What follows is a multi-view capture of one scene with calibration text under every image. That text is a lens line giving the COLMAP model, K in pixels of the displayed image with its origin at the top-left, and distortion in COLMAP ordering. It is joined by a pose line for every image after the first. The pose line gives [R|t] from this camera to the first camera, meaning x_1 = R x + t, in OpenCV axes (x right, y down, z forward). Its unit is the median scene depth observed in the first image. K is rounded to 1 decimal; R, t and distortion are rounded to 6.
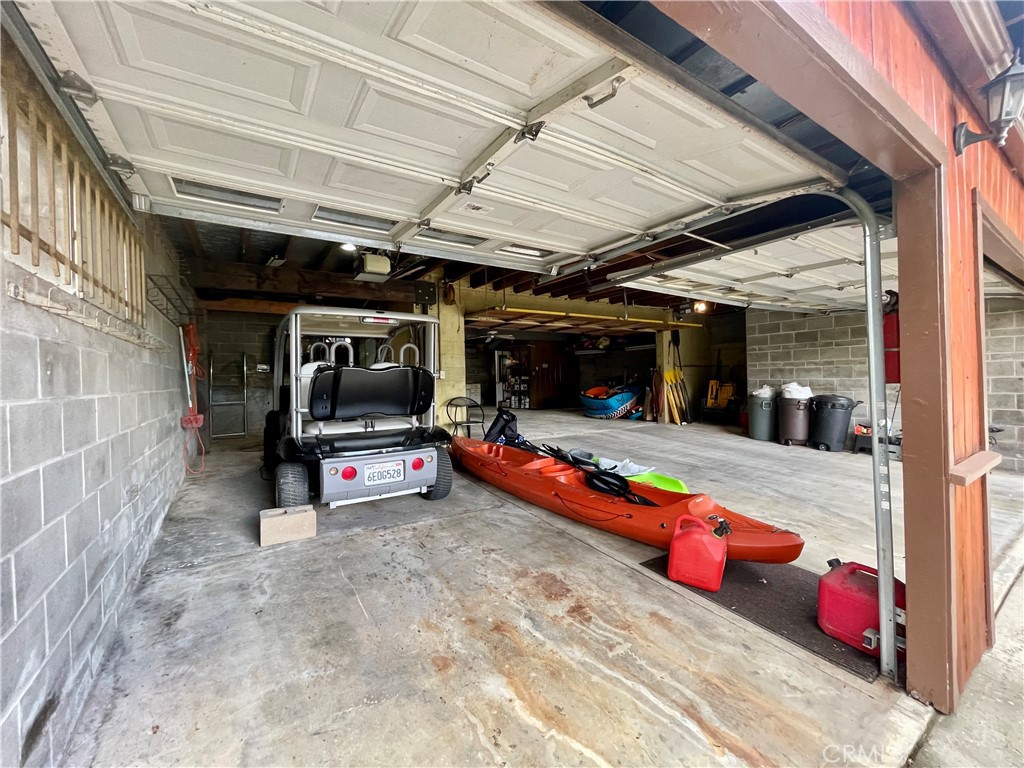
lens RADIAL K [[411.7, 0, 509.1], [0, 411.7, 385.1], [0, 0, 1]] dist [-0.002409, 0.001300]
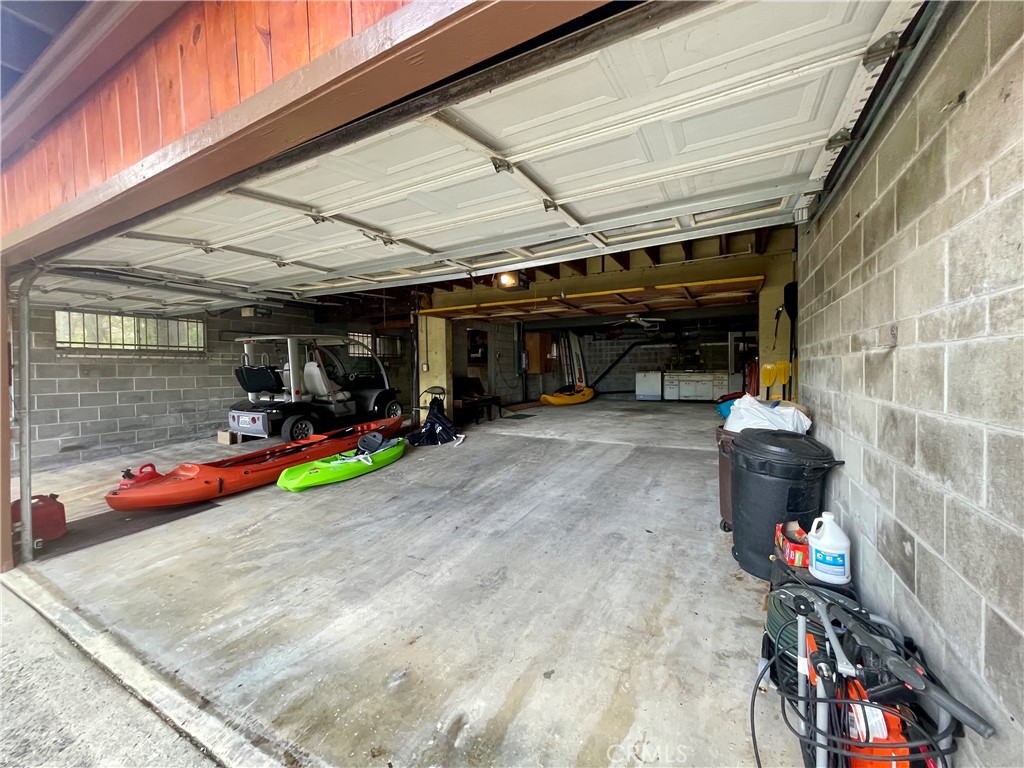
lens RADIAL K [[411.7, 0, 514.4], [0, 411.7, 379.4], [0, 0, 1]] dist [-0.002409, 0.001300]
pose [[0.473748, 0.037847, -0.879847, 1.027928], [-0.013738, 0.999272, 0.035587, -0.037203], [0.880553, -0.004772, 0.473923, 0.613773]]
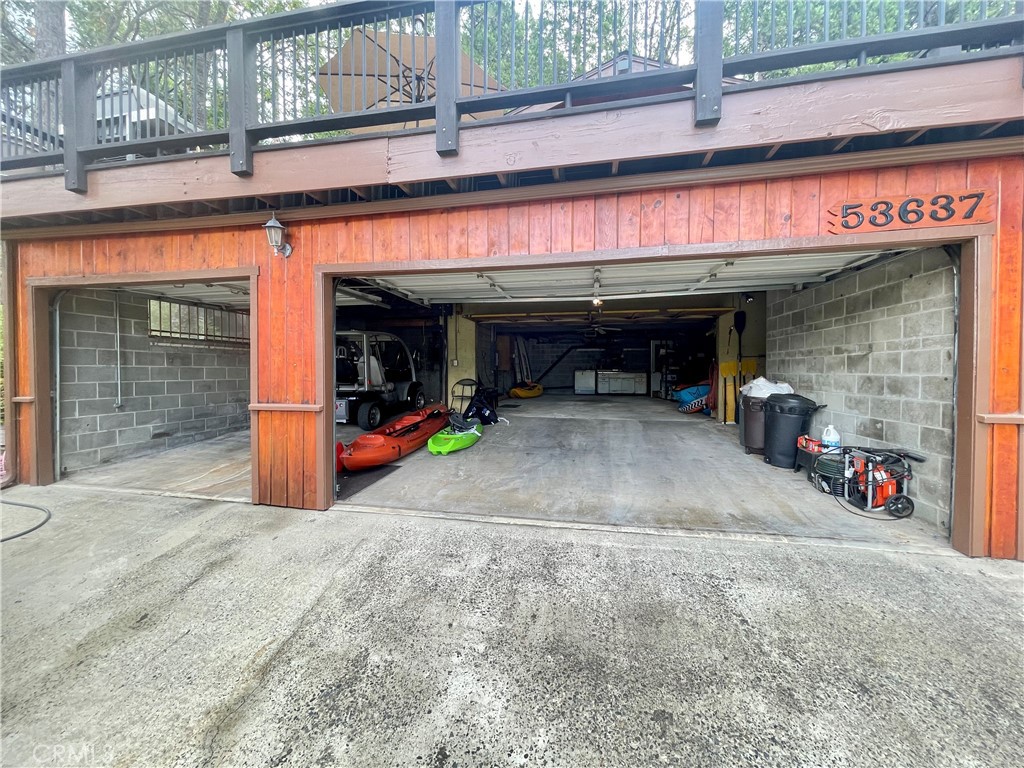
lens RADIAL K [[411.7, 0, 510.6], [0, 411.7, 378.4], [0, 0, 1]] dist [-0.002409, 0.001300]
pose [[0.709394, 0.035625, -0.703911, 0.974720], [-0.027426, 0.999361, 0.022938, -0.009766], [0.704278, 0.003034, 0.709918, 0.085450]]
